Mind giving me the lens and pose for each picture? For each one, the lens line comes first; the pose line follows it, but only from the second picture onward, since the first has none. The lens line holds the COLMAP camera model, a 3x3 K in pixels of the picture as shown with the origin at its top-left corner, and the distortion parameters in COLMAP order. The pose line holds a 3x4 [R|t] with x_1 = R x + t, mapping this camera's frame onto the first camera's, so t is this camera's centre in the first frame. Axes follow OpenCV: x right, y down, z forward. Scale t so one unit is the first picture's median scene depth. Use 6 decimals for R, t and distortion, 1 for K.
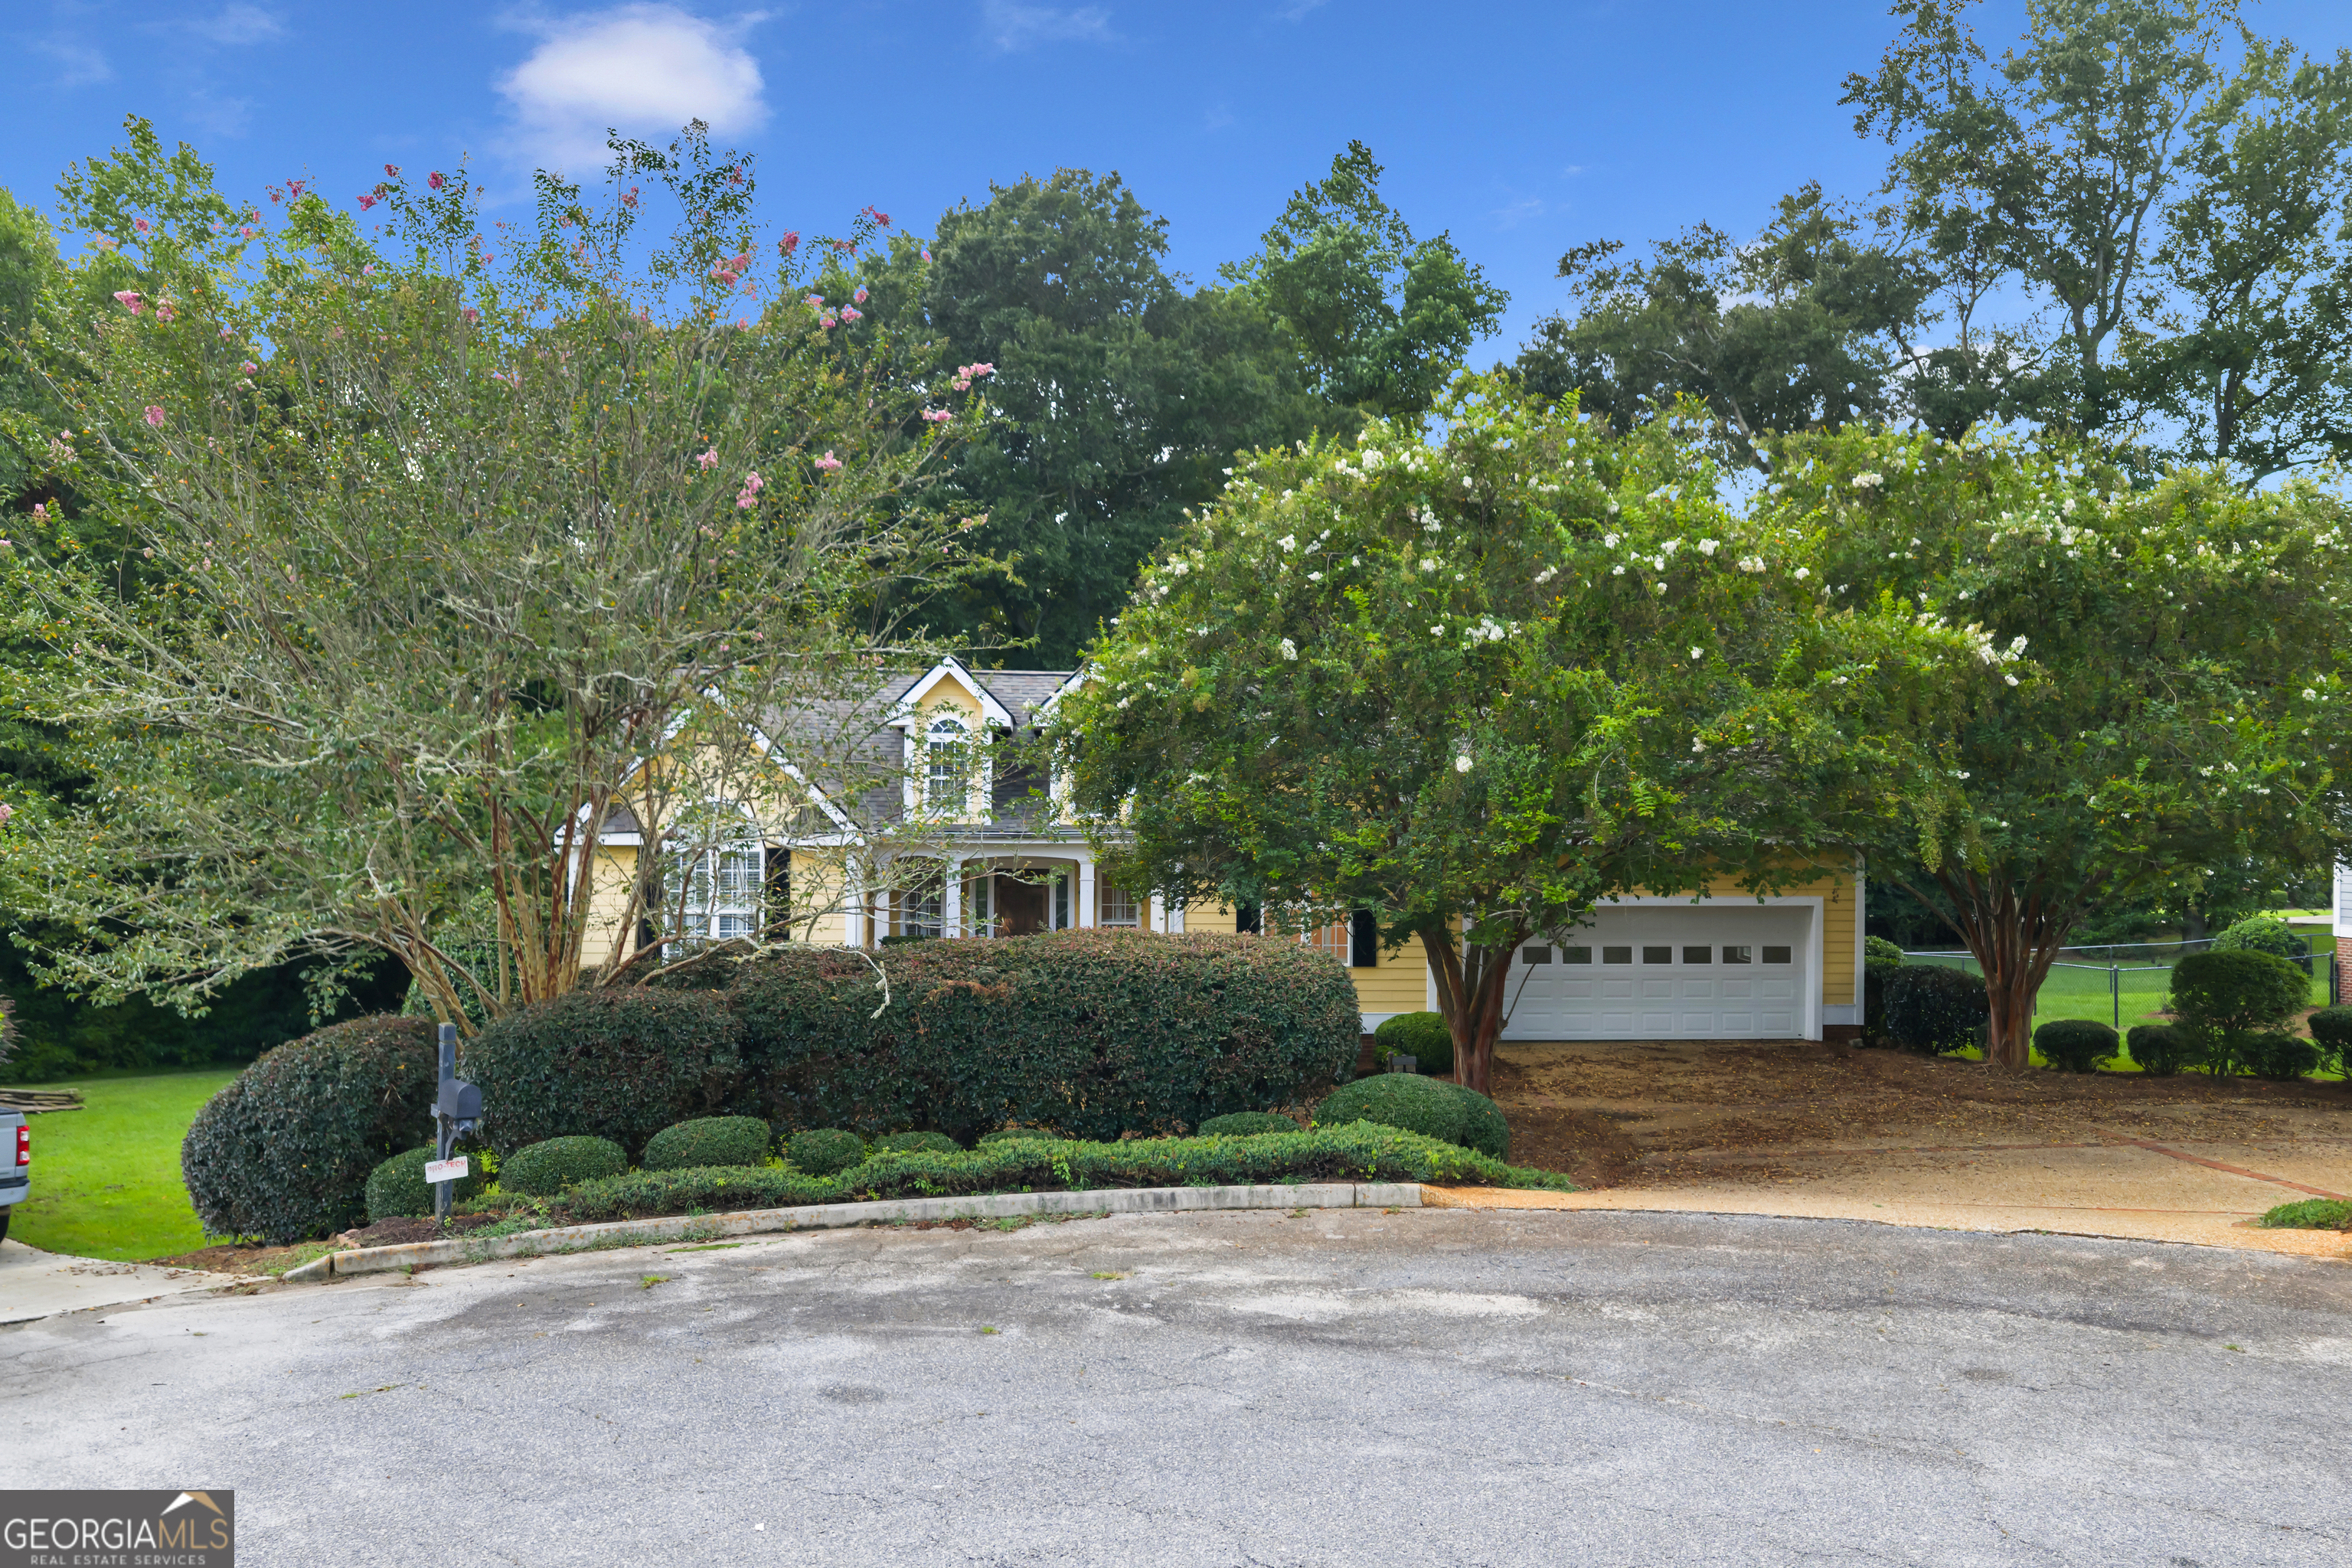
lens RADIAL K [[1935.7, 0, 1176.0], [0, 1935.7, 784.0], [0, 0, 1]] dist [0.018741, -0.044224]
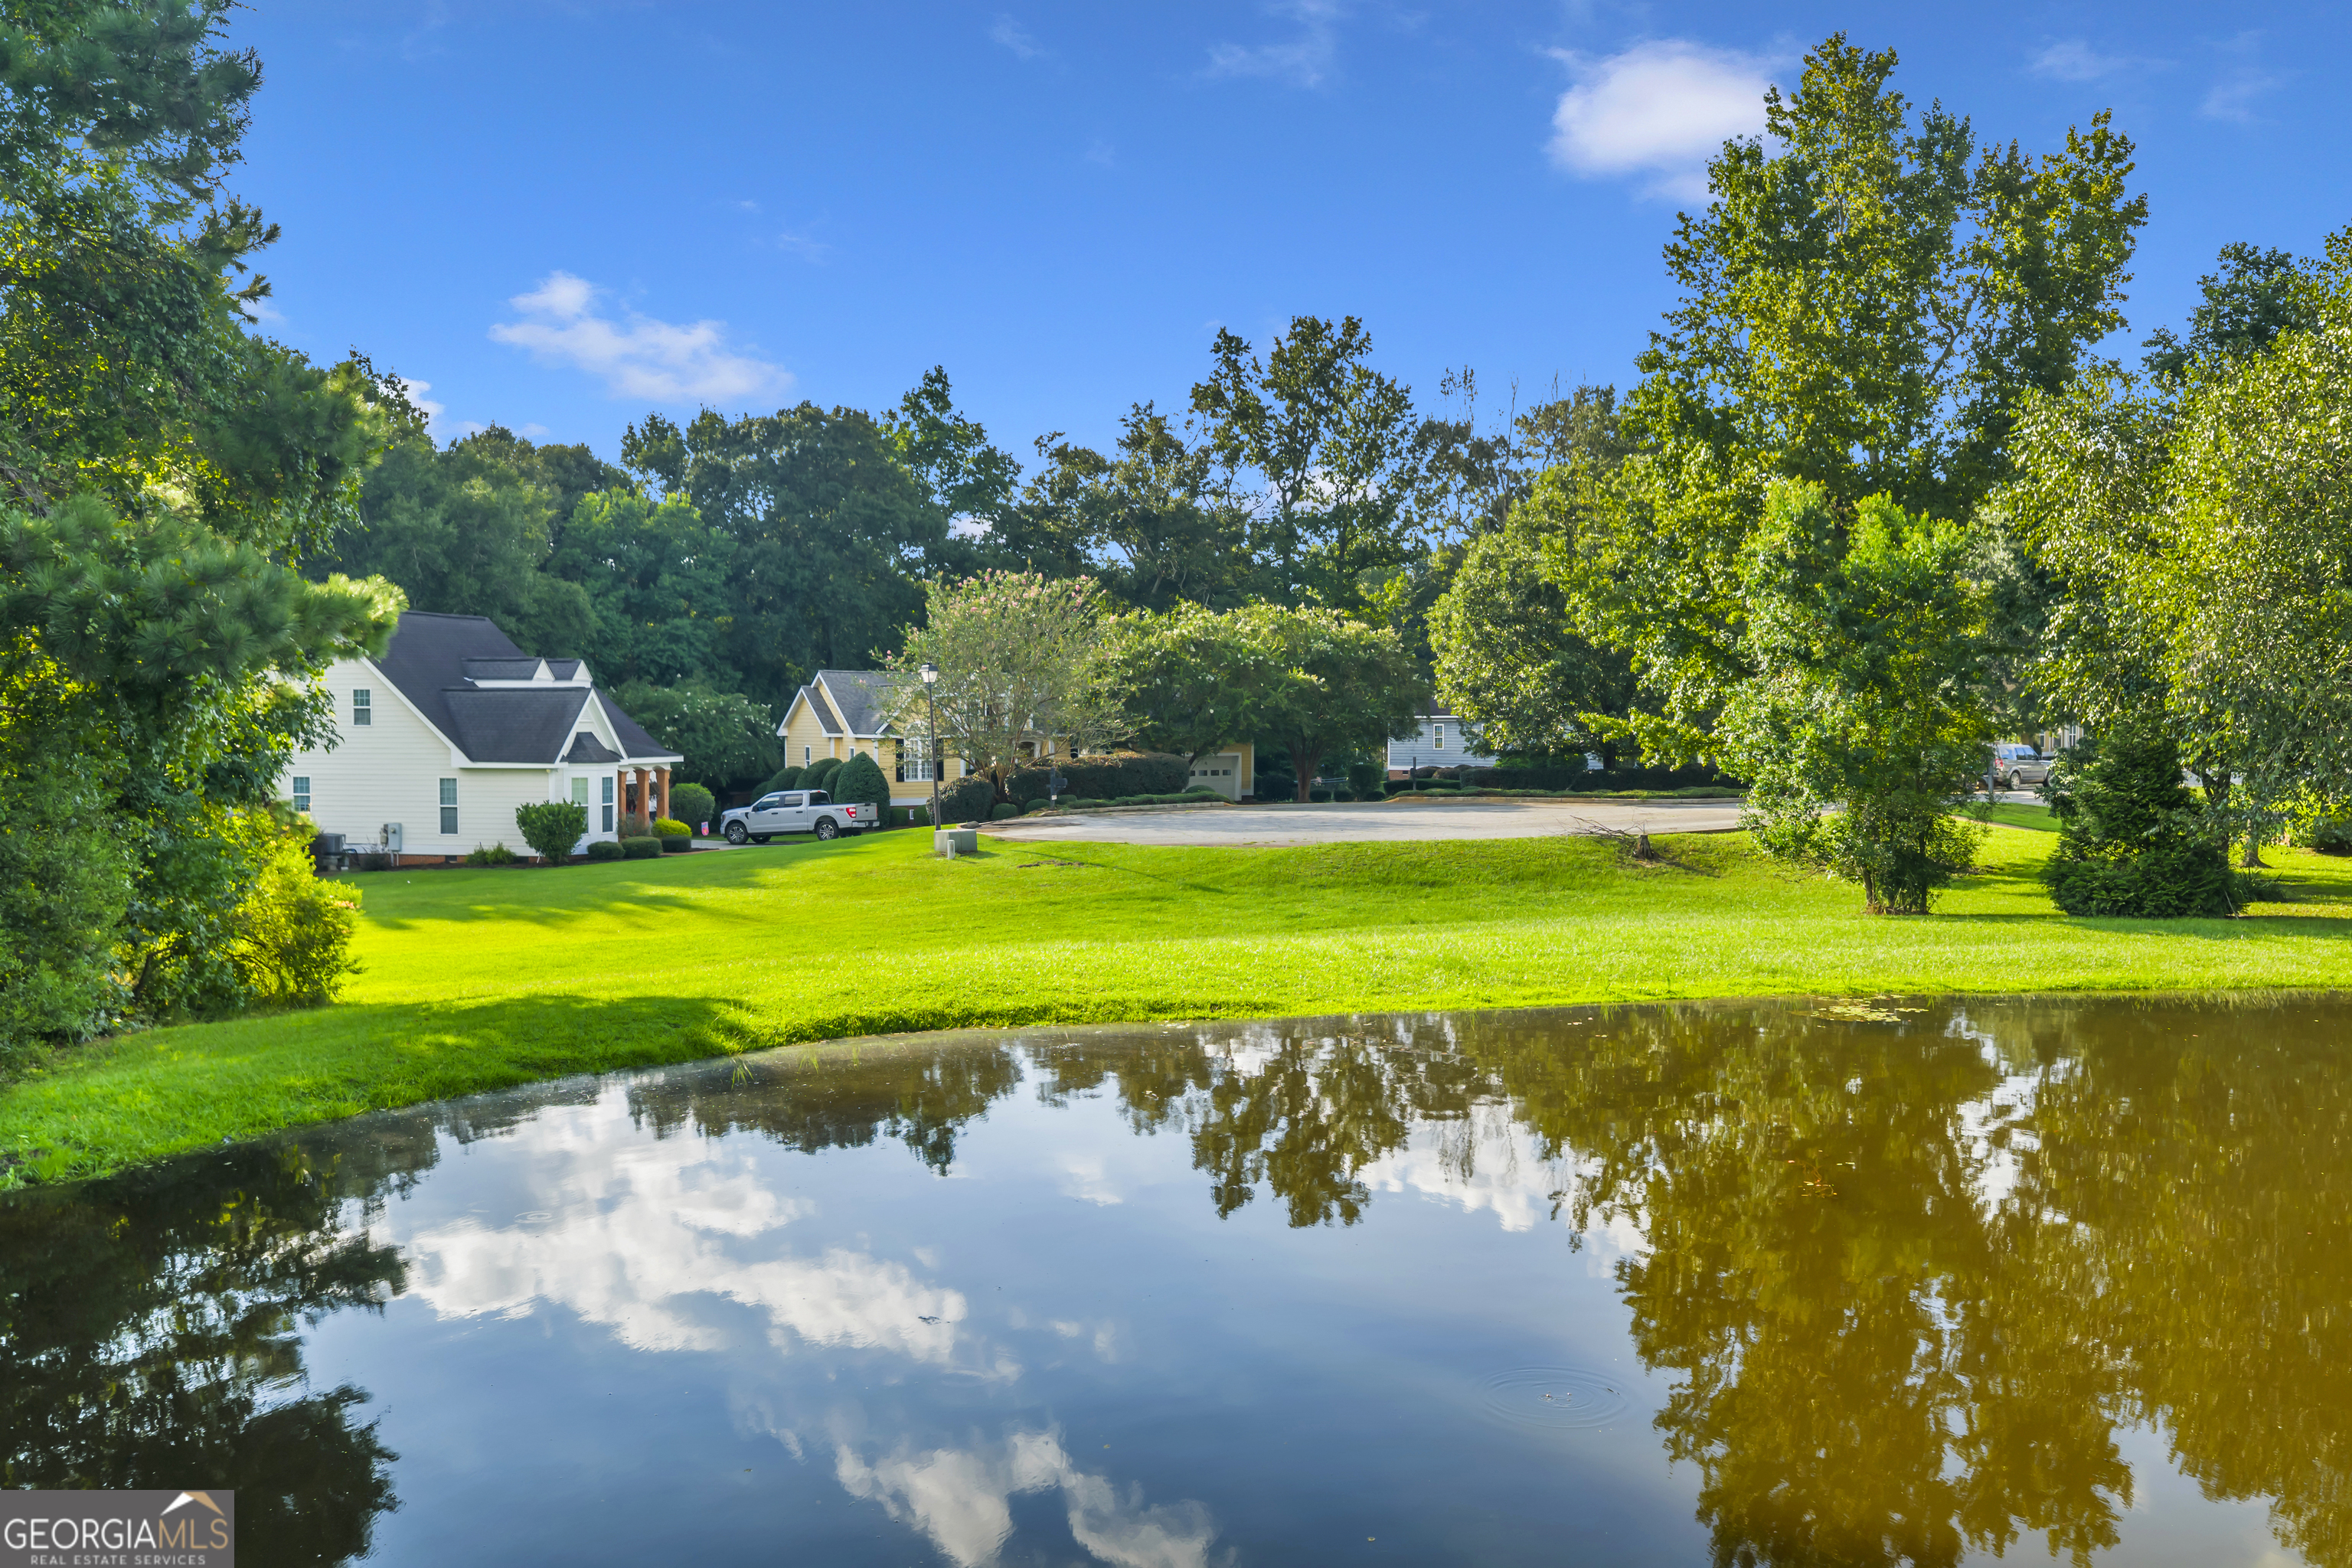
lens RADIAL K [[1935.7, 0, 1176.0], [0, 1935.7, 784.0], [0, 0, 1]] dist [0.018741, -0.044224]
pose [[0.906595, -0.003028, 0.421992, -0.559282], [-0.012086, 0.999378, 0.033137, 0.003737], [-0.421830, -0.035142, 0.905994, -0.916042]]
